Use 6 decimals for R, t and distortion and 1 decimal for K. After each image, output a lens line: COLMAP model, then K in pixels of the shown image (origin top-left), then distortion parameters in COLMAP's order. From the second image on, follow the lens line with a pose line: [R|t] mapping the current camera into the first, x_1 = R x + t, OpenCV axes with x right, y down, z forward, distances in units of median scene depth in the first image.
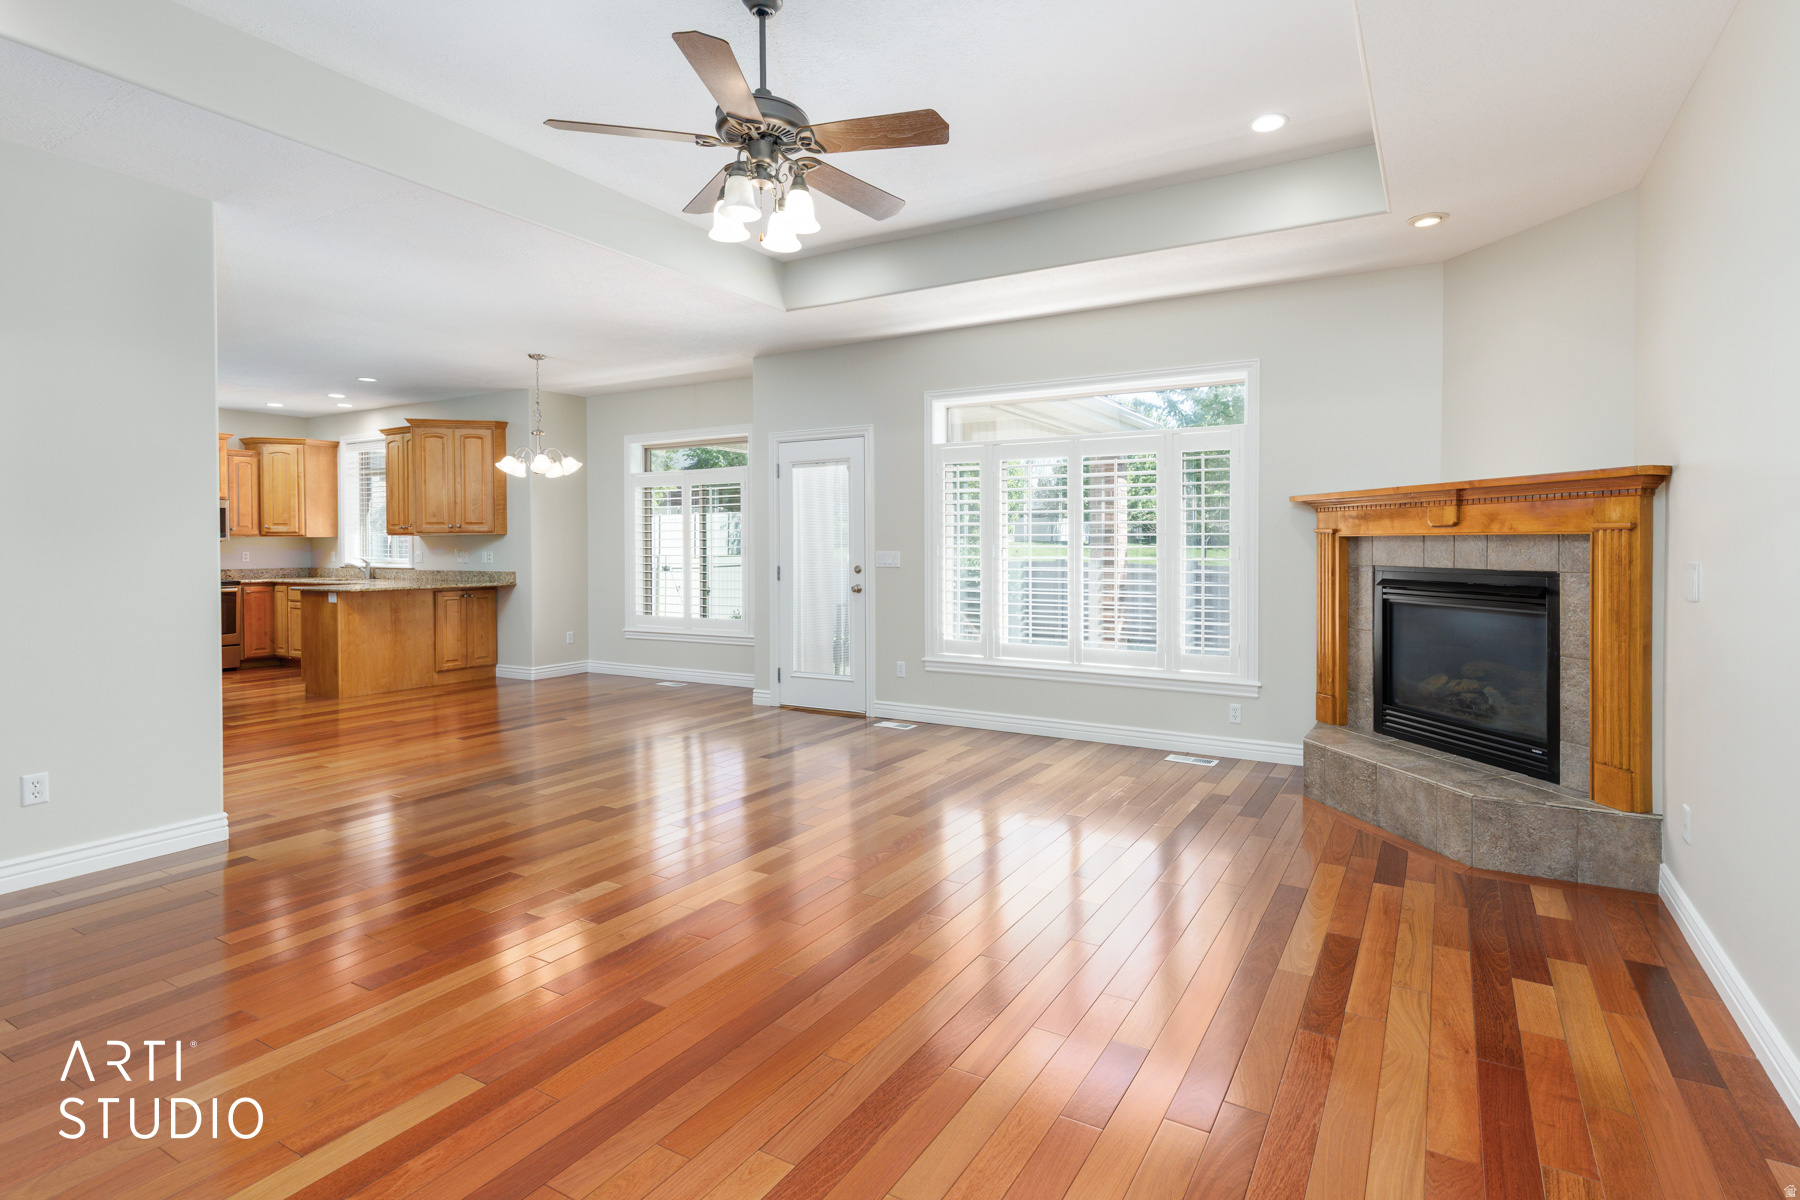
lens RADIAL K [[868.7, 0, 969.3], [0, 868.7, 559.2], [0, 0, 1]] dist [0.000615, -0.000141]
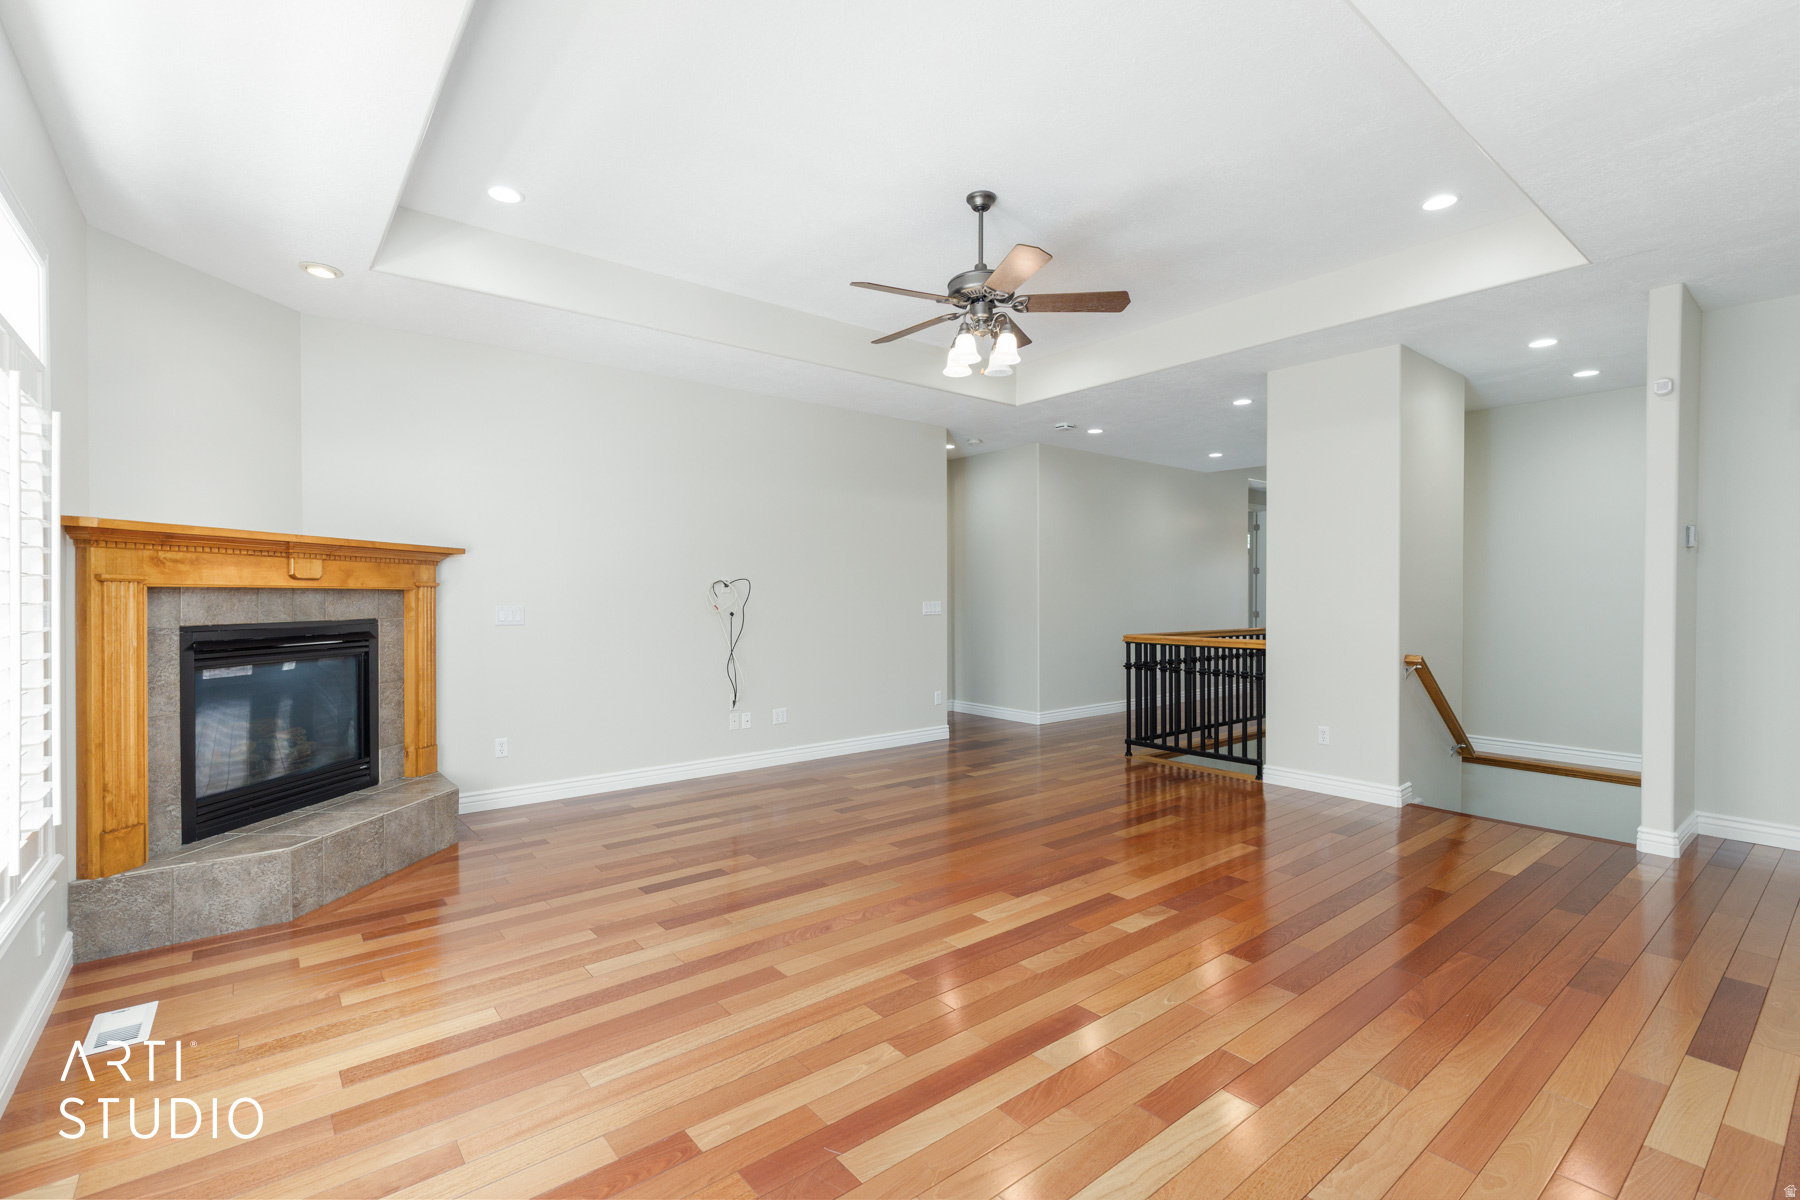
lens RADIAL K [[813.6, 0, 909.2], [0, 813.6, 607.3], [0, 0, 1]] dist [0.002624, 0.000805]
pose [[-0.925753, -0.001216, 0.378127, -0.360250], [0.009891, 0.999575, 0.027431, -0.019932], [-0.377999, 0.029134, -0.925347, 1.300335]]
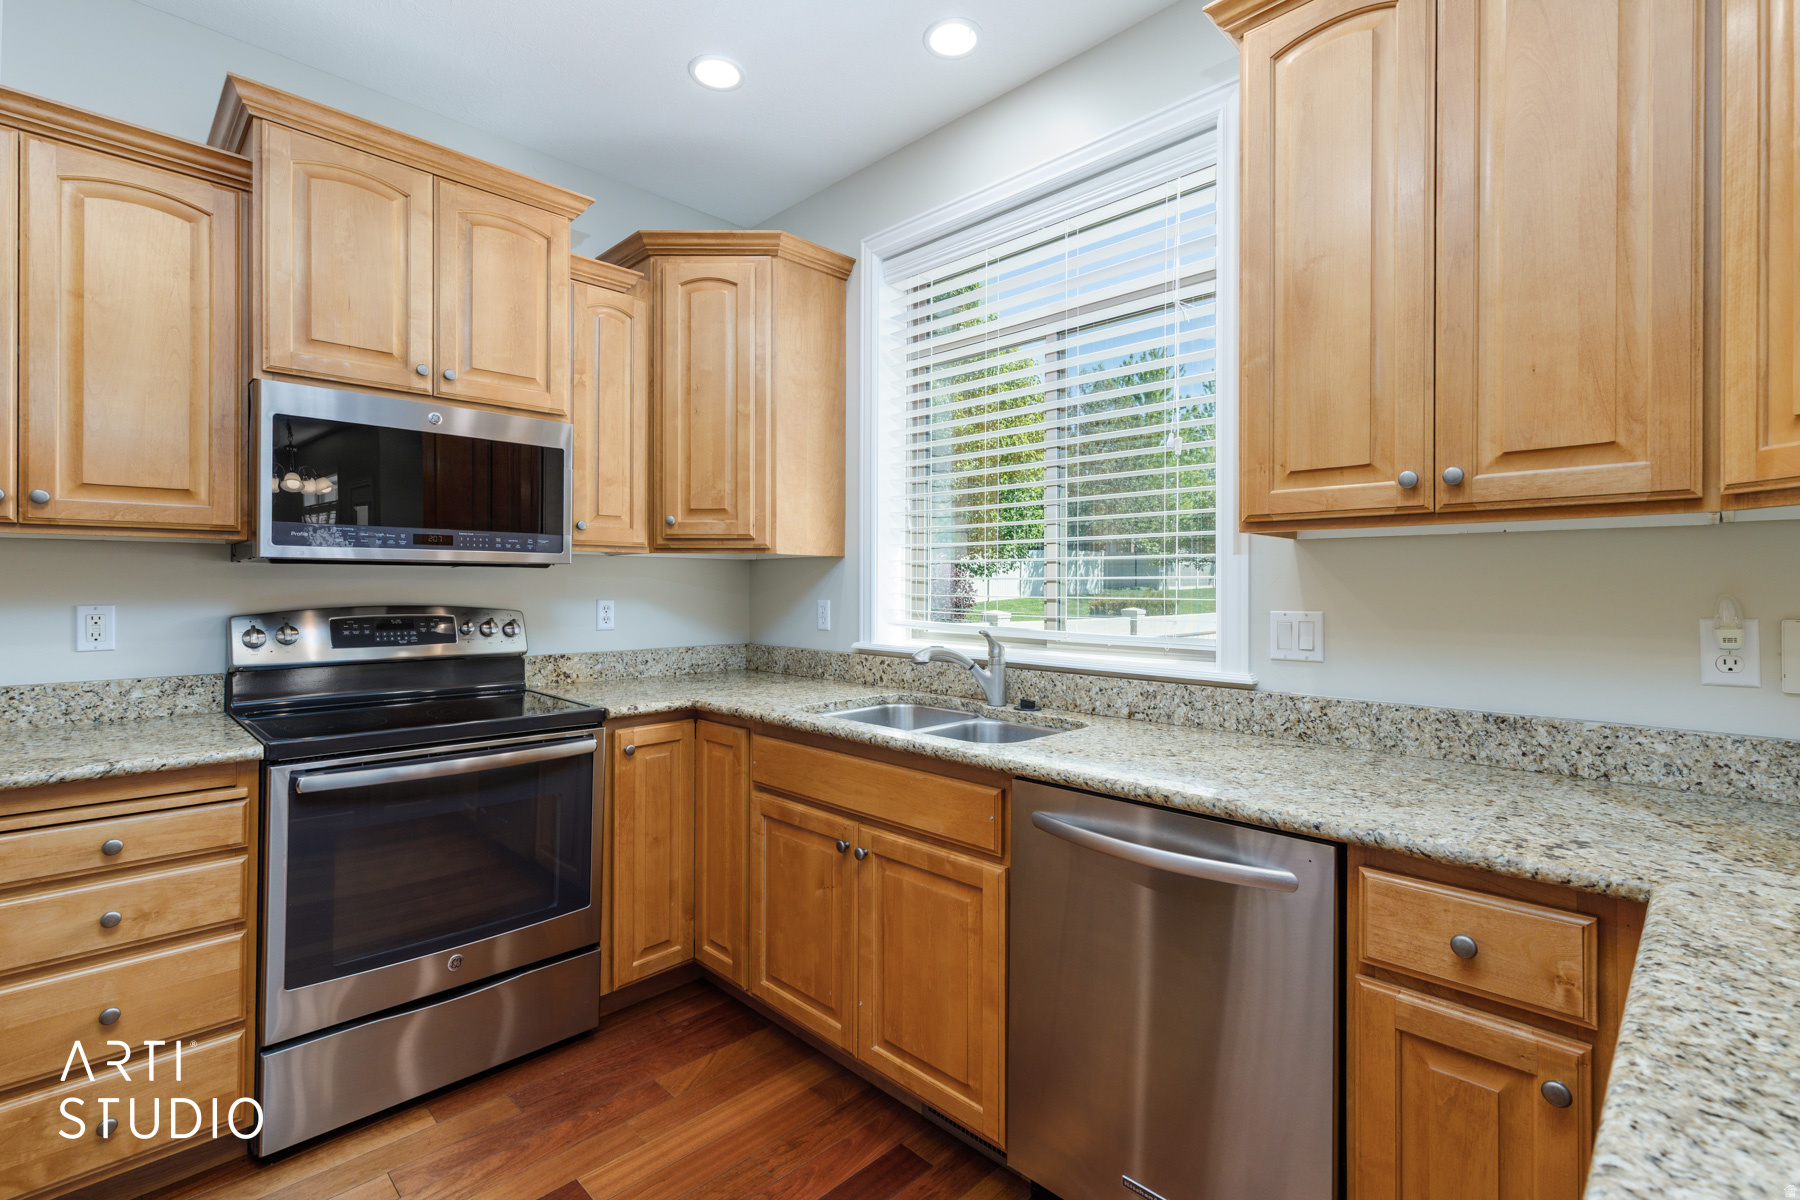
lens RADIAL K [[813.6, 0, 892.2], [0, 813.6, 583.8], [0, 0, 1]] dist [0.002624, 0.000805]
pose [[0.959940, 0.005247, -0.280155, -1.250175], [-0.010423, 0.999801, -0.016989, -0.019844], [0.280010, 0.019229, 0.959804, 1.430514]]
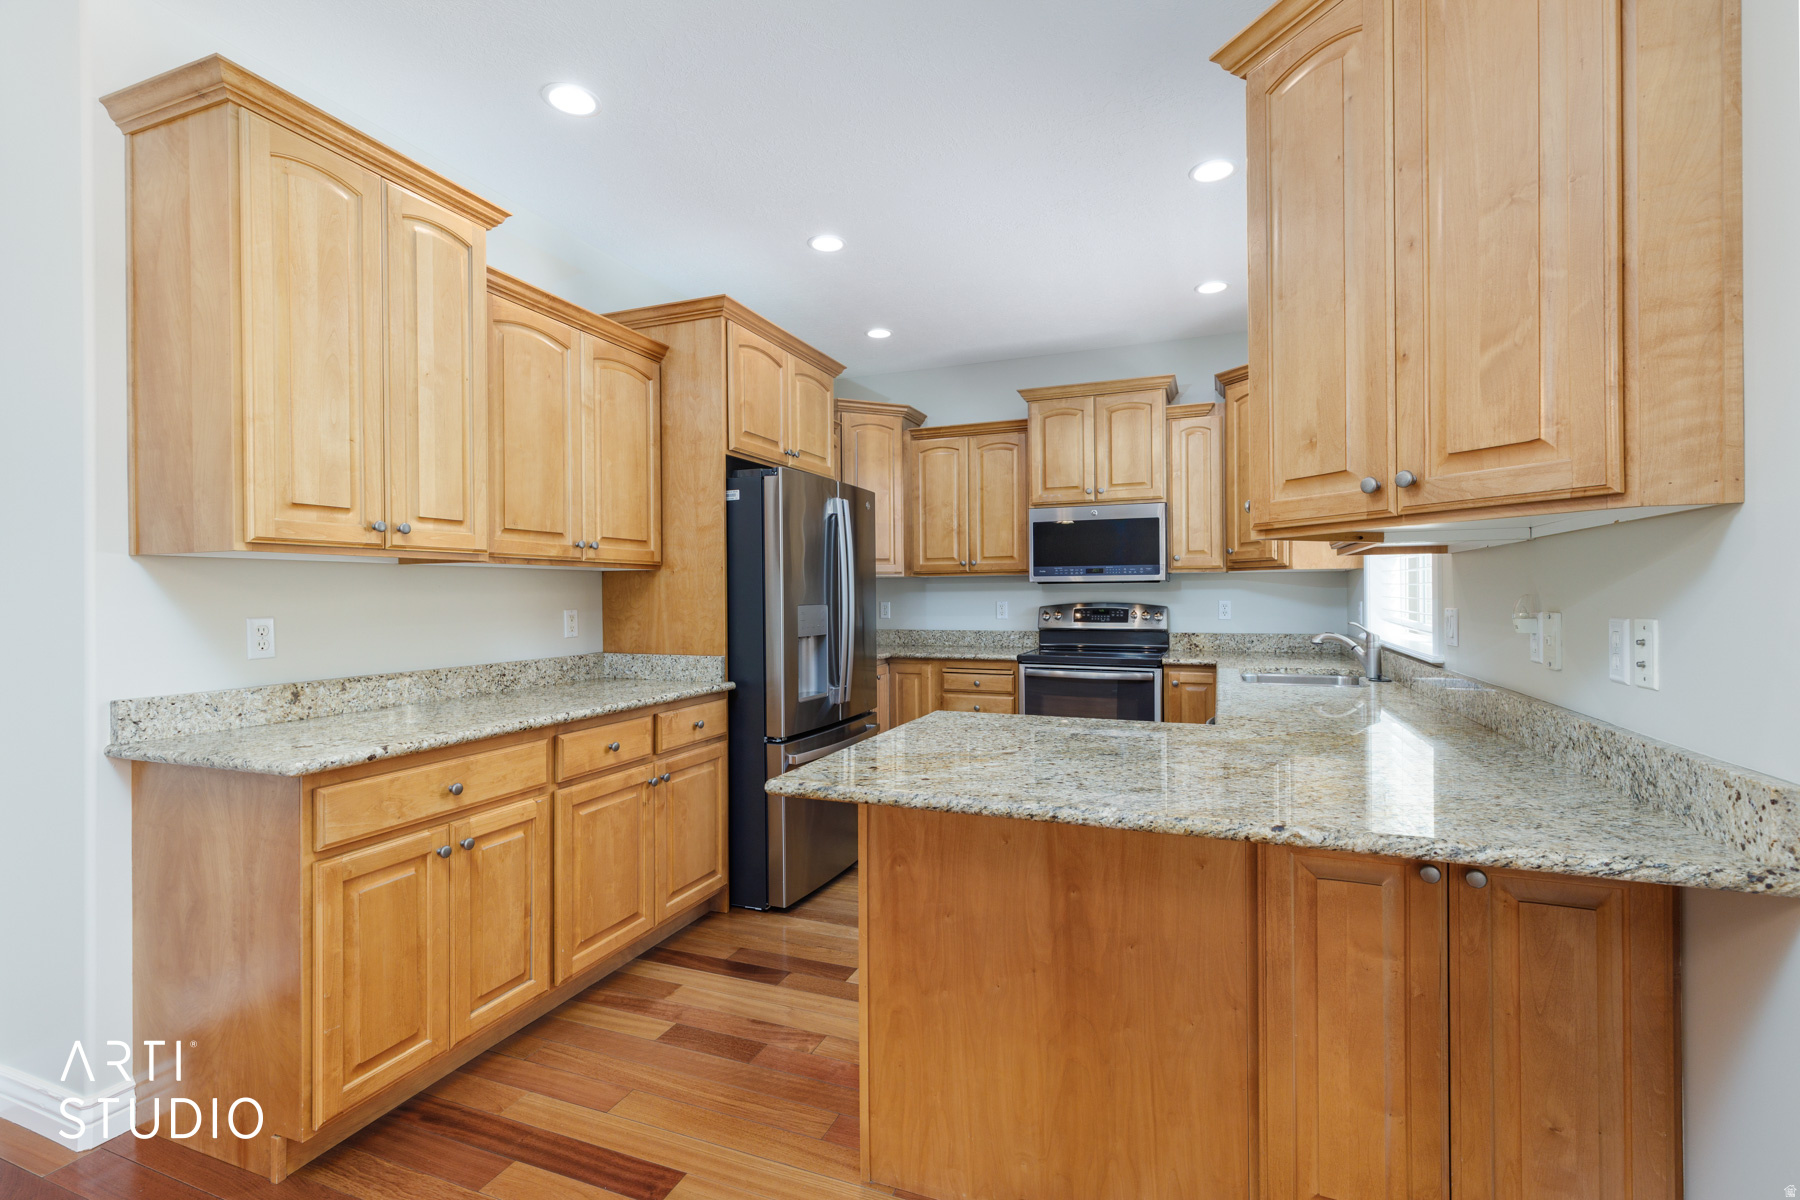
lens RADIAL K [[813.6, 0, 894.1], [0, 813.6, 593.6], [0, 0, 1]] dist [0.002624, 0.000805]
pose [[0.117869, 0.002272, -0.993027, -0.714025], [-0.008967, 0.999959, 0.001224, -0.022006], [0.992989, 0.008761, 0.117885, 1.449413]]
